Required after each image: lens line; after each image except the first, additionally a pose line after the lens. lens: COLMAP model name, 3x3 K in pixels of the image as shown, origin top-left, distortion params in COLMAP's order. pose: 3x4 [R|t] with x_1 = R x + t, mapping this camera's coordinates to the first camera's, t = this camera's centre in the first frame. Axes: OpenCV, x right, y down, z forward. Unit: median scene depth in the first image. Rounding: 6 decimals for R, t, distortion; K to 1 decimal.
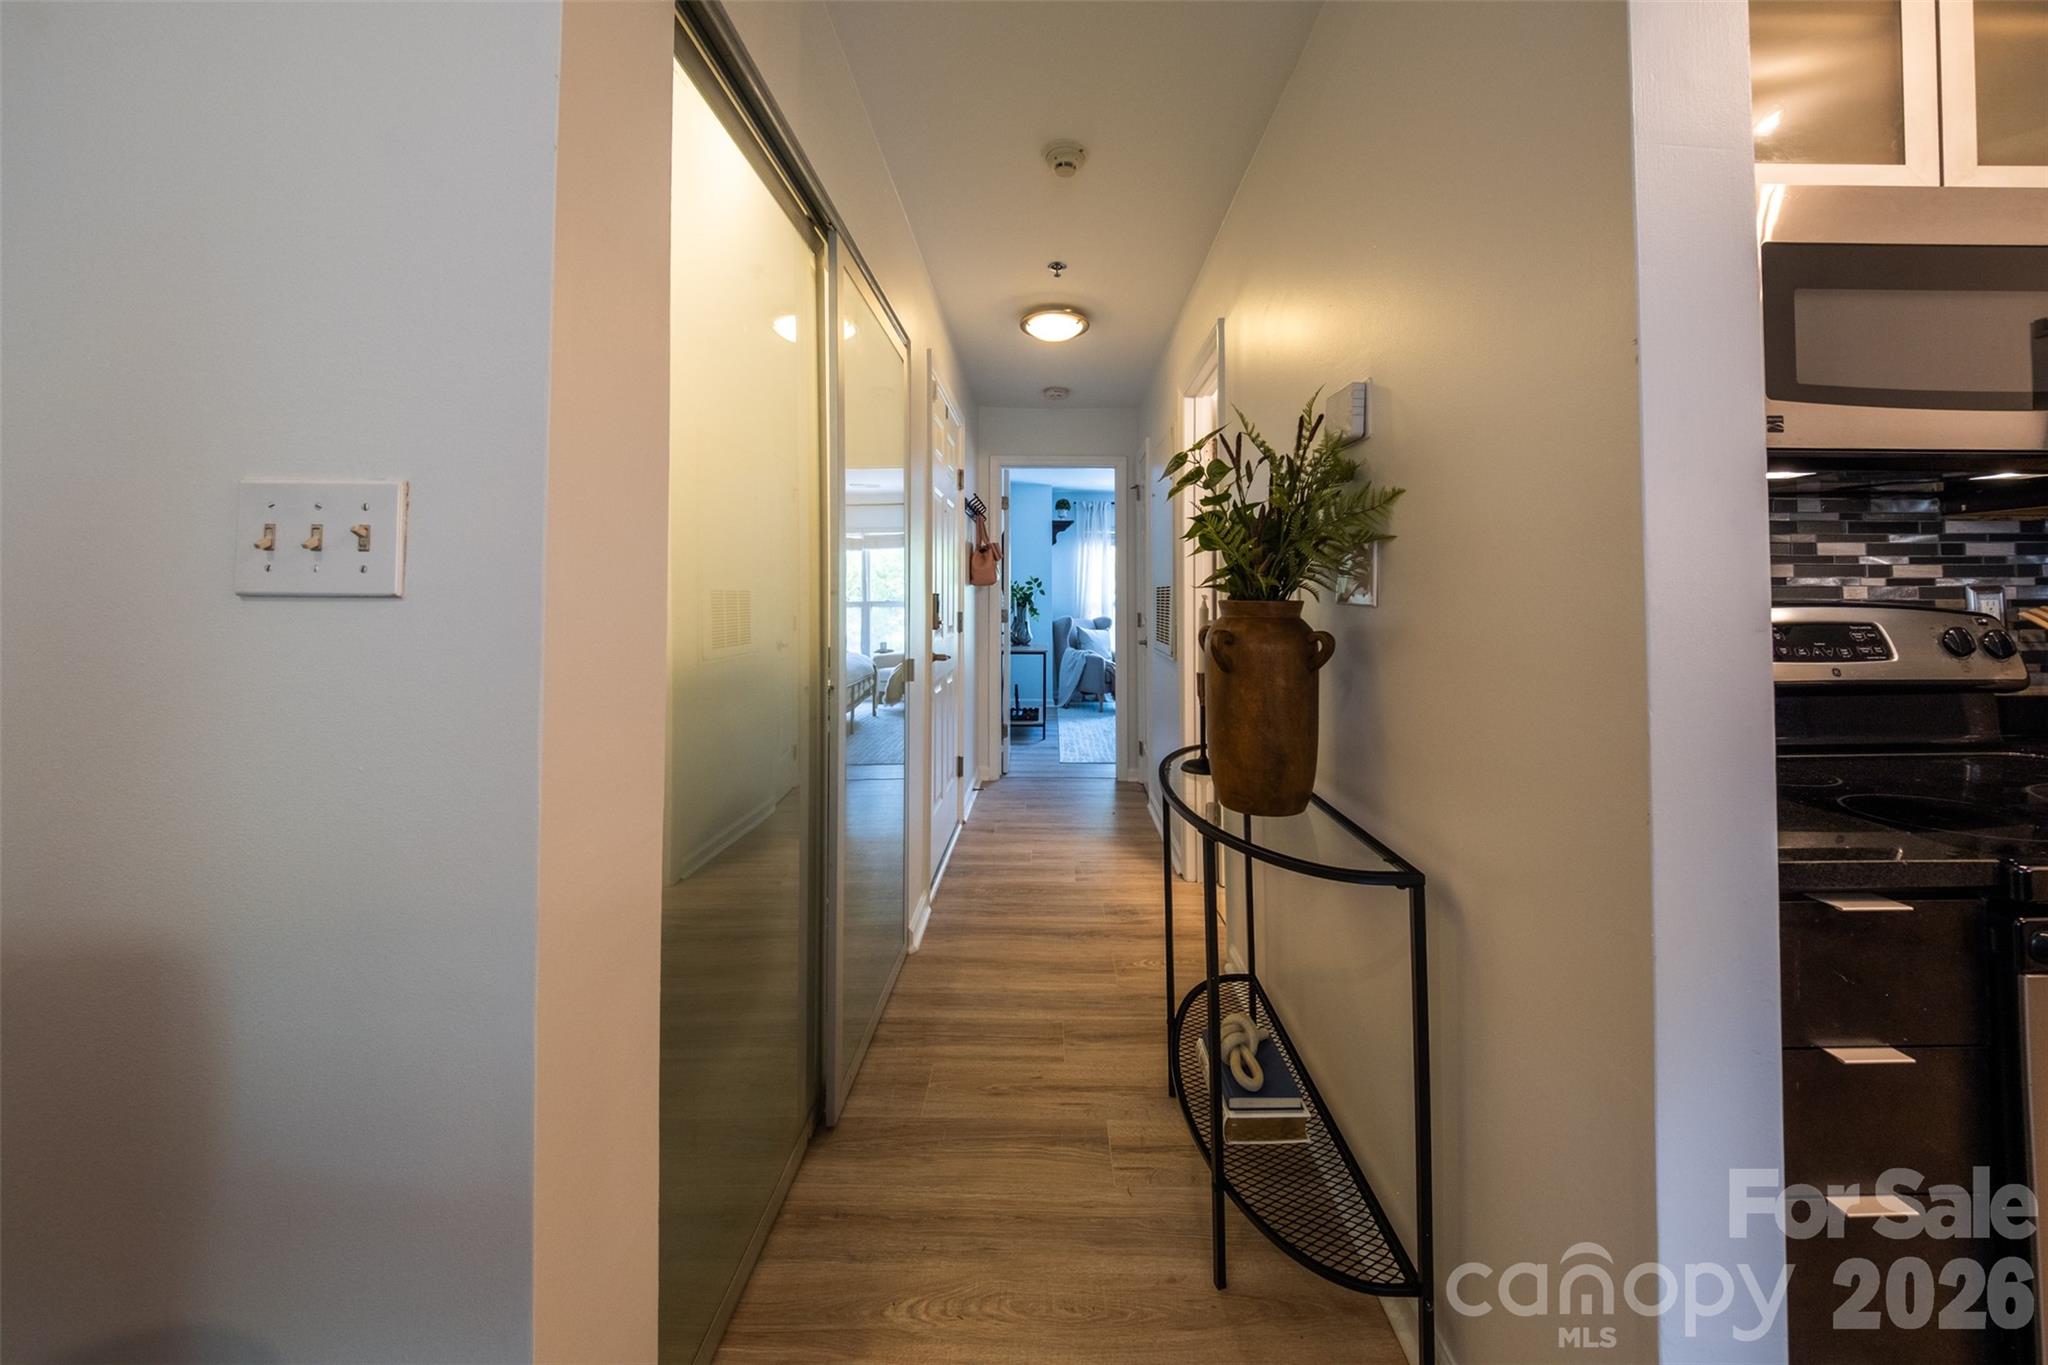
lens RADIAL K [[707.5, 0, 1056.0], [0, 707.5, 586.2], [0, 0, 1]] dist [-0.006808, 0.000222]
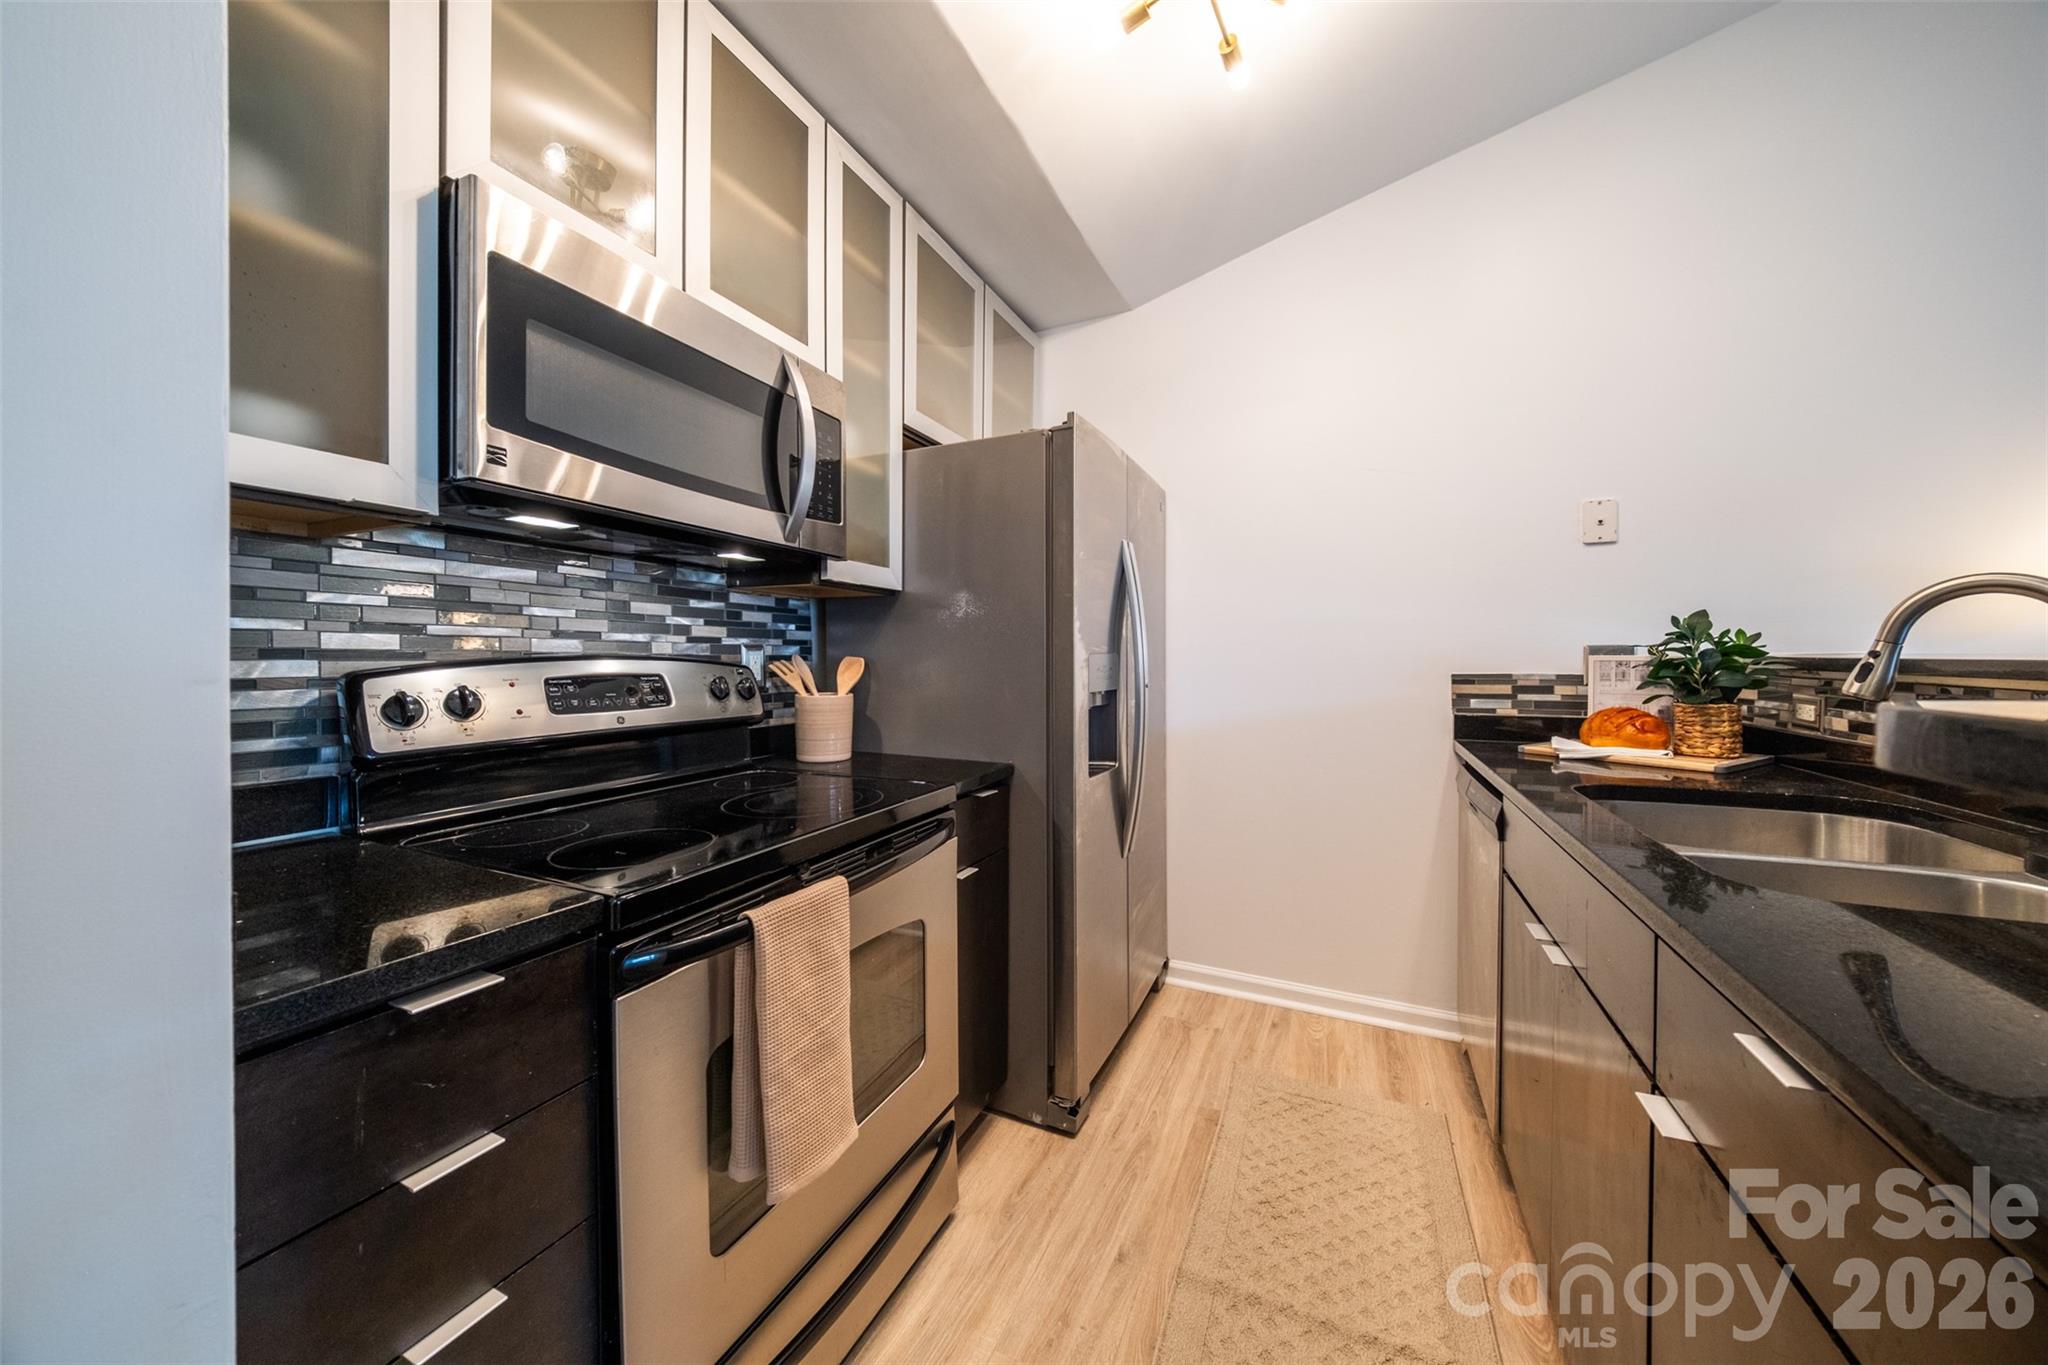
lens RADIAL K [[707.5, 0, 1022.9], [0, 707.5, 667.0], [0, 0, 1]] dist [-0.006808, 0.000222]
pose [[0.414616, -0.003915, 0.909988, 0.345091], [-0.025390, 0.999552, 0.015869, 0.007109], [-0.909642, -0.029684, 0.414331, -0.002804]]
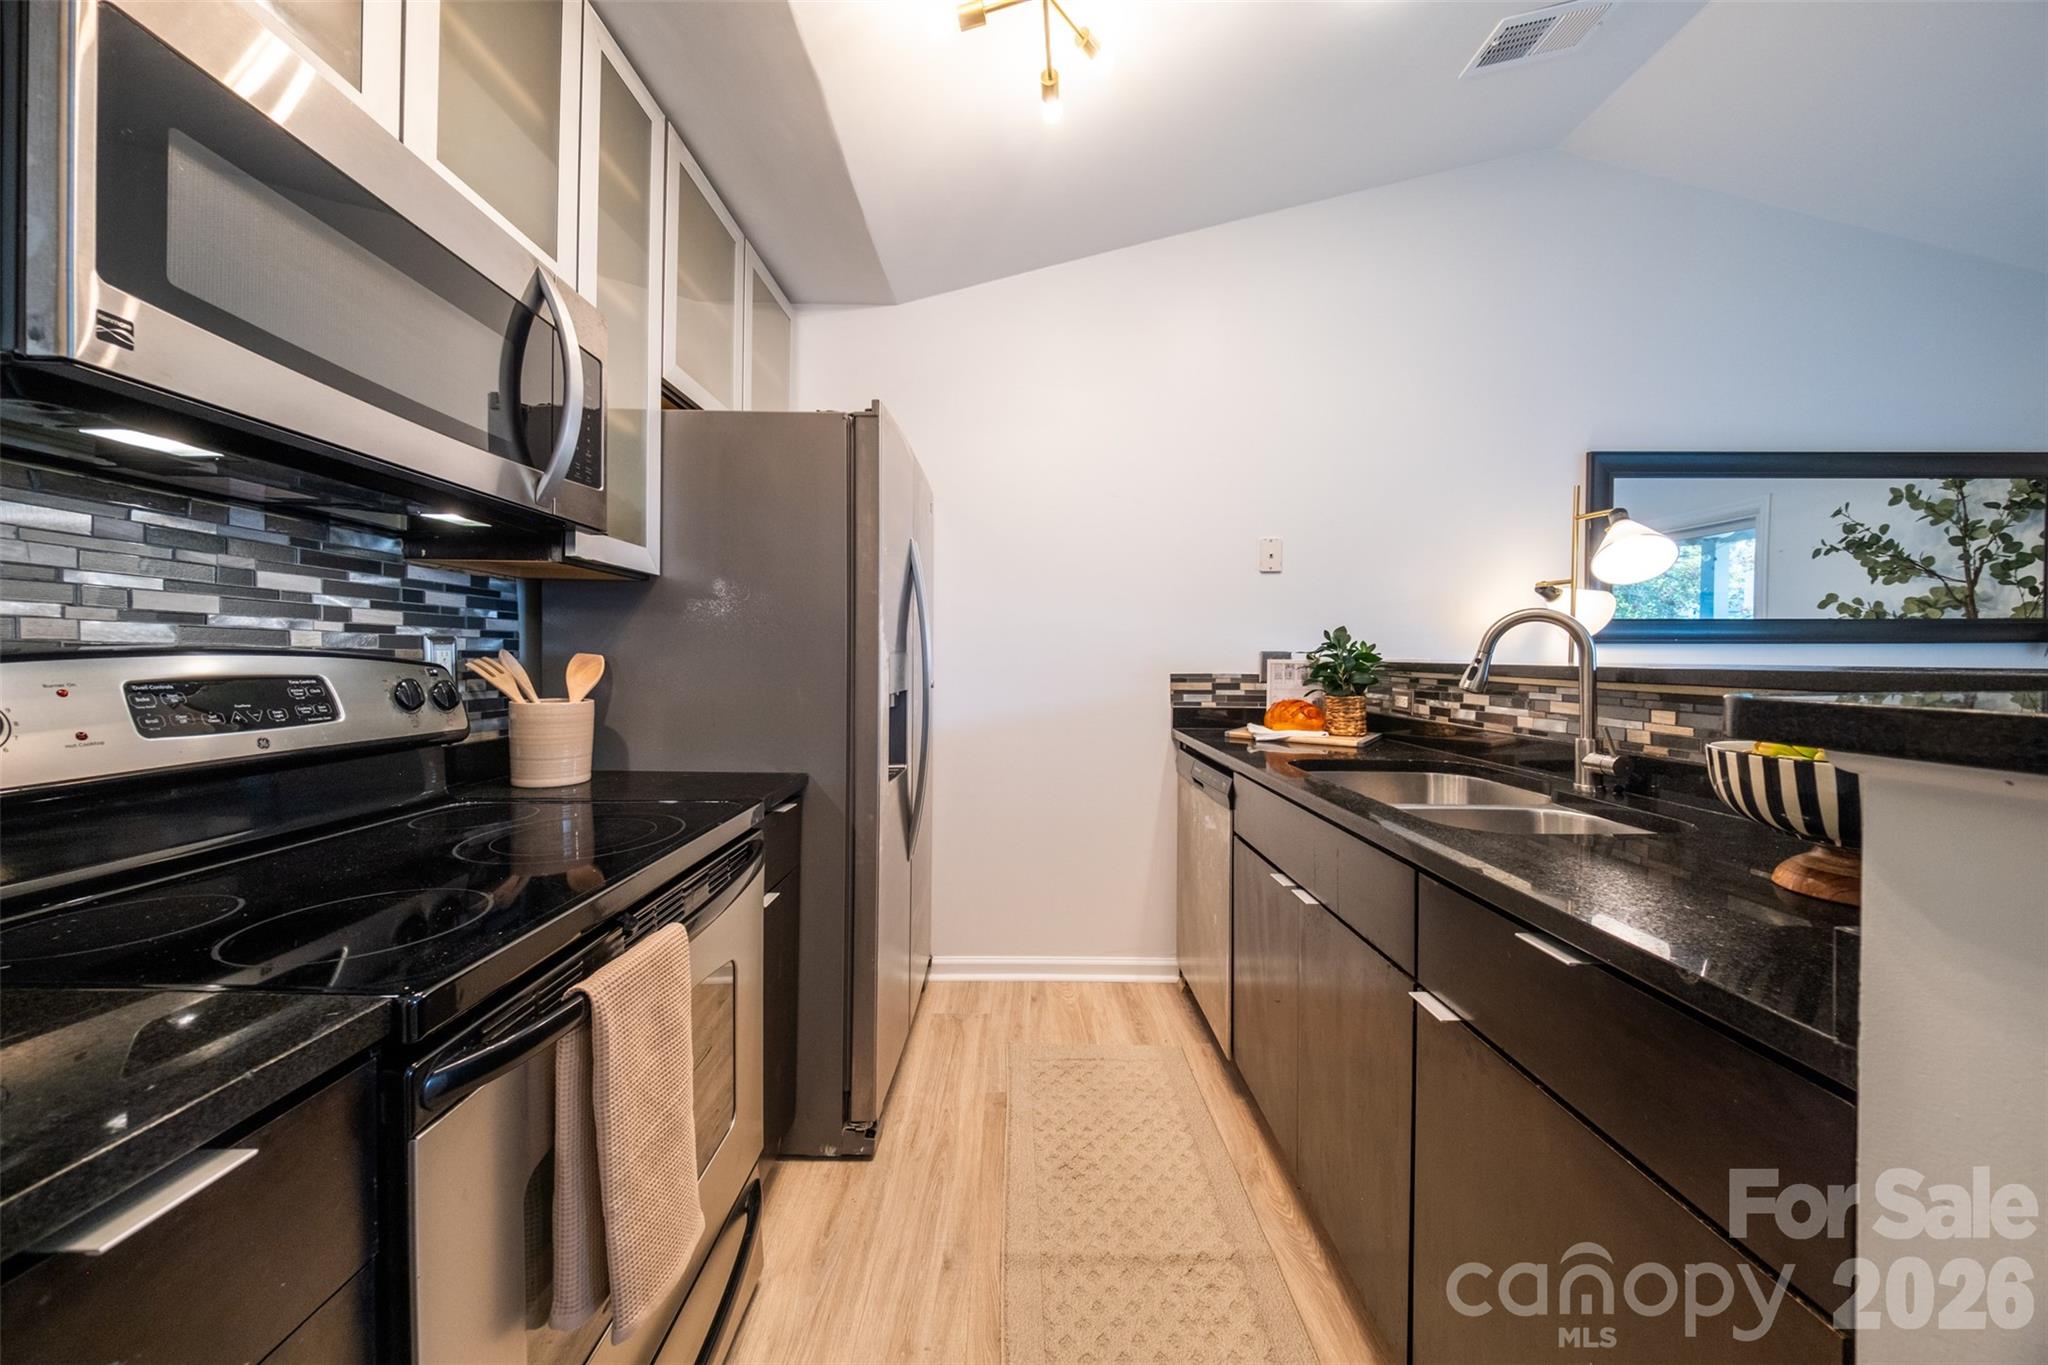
lens RADIAL K [[707.5, 0, 1026.7], [0, 707.5, 665.8], [0, 0, 1]] dist [-0.006808, 0.000222]
pose [[-0.018667, -0.004551, 0.999815, 0.321566], [-0.034461, 0.999398, 0.003906, 0.009122], [-0.999232, -0.034381, -0.018813, 0.191672]]
